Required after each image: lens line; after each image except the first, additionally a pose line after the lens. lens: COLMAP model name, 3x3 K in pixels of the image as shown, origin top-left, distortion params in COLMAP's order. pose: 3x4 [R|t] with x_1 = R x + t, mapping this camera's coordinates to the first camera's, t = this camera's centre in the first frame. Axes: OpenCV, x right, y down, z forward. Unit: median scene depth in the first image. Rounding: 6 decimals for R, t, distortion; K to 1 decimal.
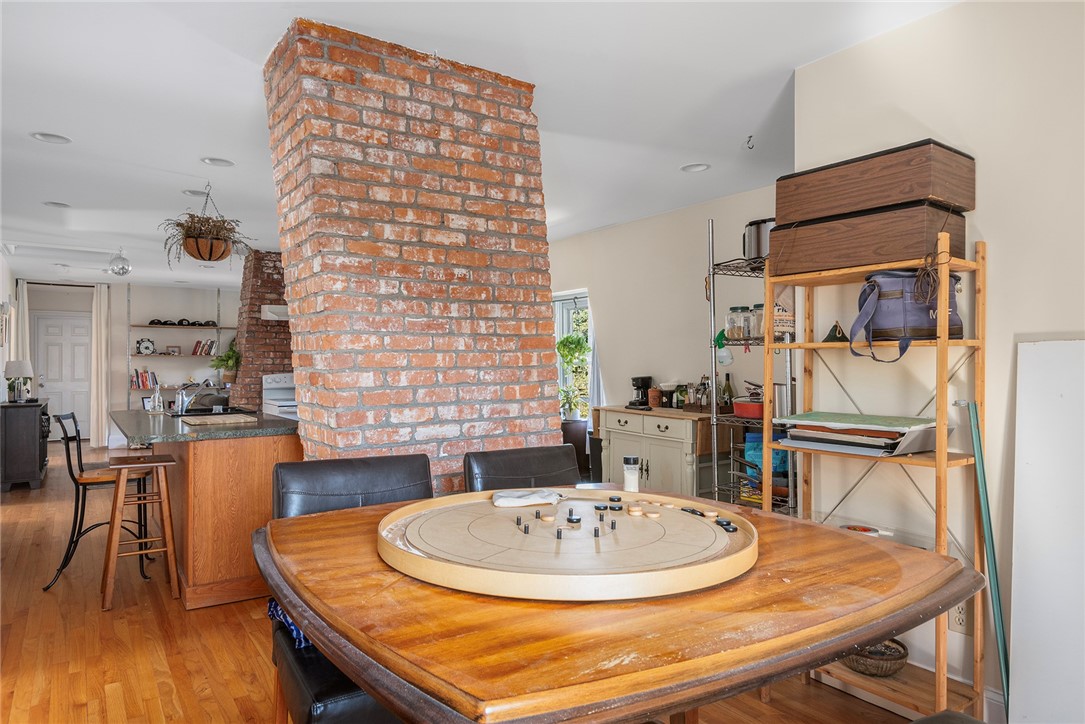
lens RADIAL K [[697.4, 0, 547.9], [0, 697.4, 358.9], [0, 0, 1]] dist [0.007718, 0.000068]
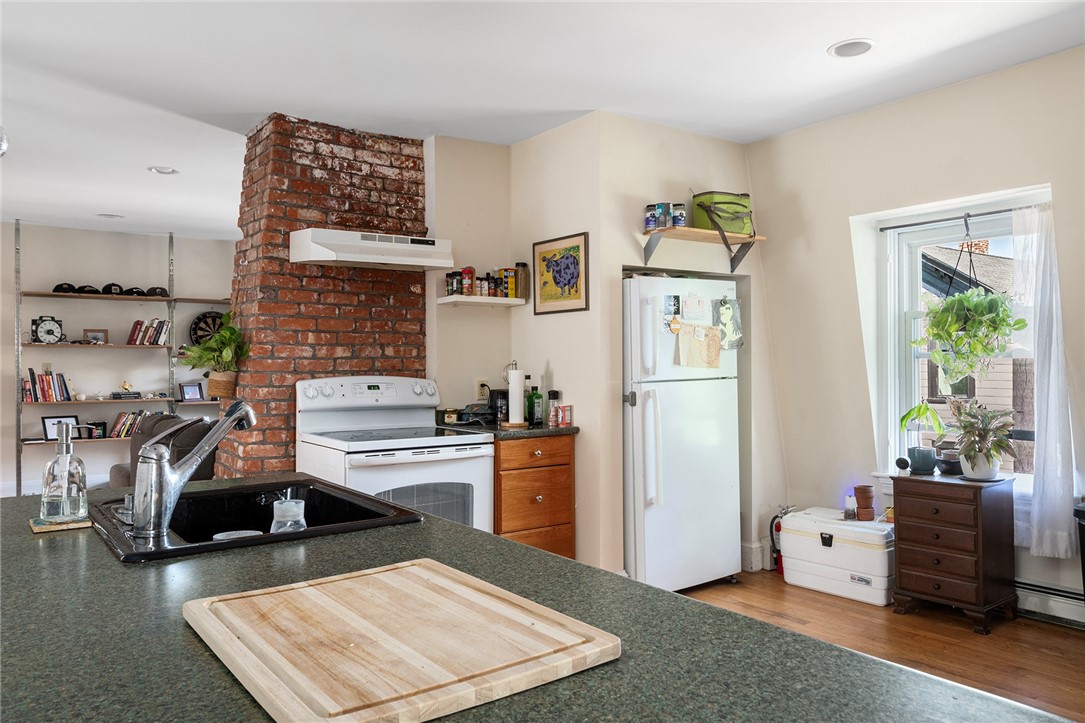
lens RADIAL K [[784.0, 0, 534.9], [0, 784.0, 365.1], [0, 0, 1]] dist [0.003556, 0.001106]
pose [[0.999660, -0.001357, 0.026030, -0.186673], [0.001058, 0.999933, 0.011521, 0.004840], [-0.026044, -0.011489, 0.999595, 0.335292]]
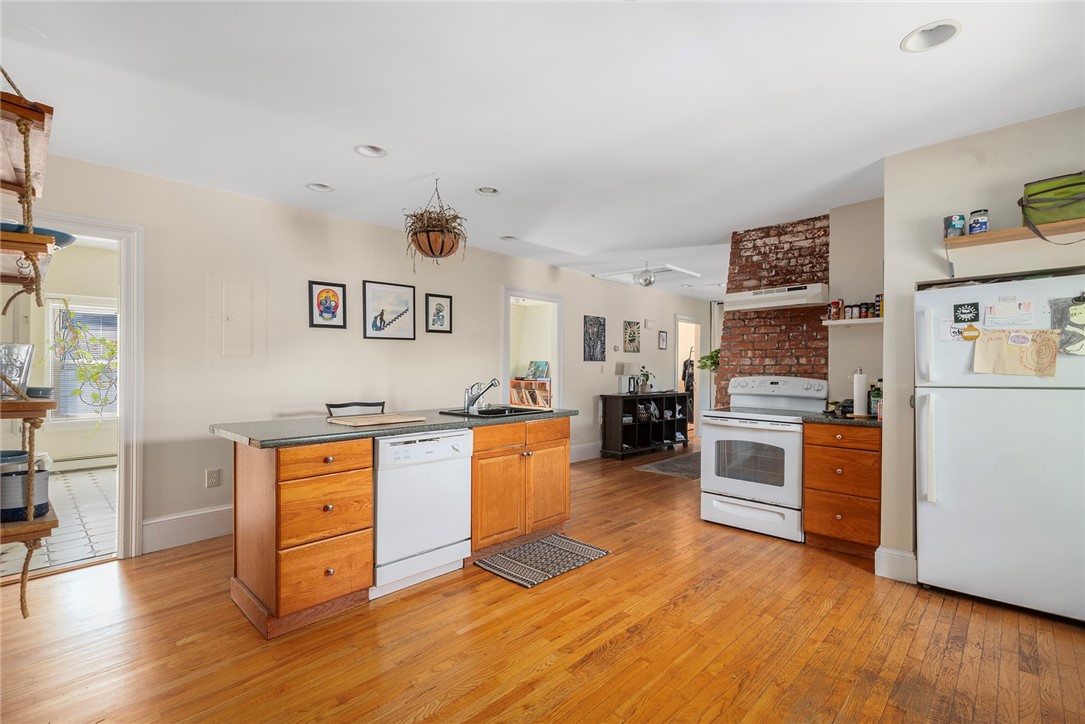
lens RADIAL K [[503.3, 0, 543.8], [0, 503.3, 368.9], [0, 0, 1]] dist [0.028299, 0.000010]
pose [[0.202878, 0.006003, -0.979186, 0.105391], [0.004626, 0.999964, 0.007088, 0.005039], [0.979193, -0.005968, 0.202843, 0.462288]]
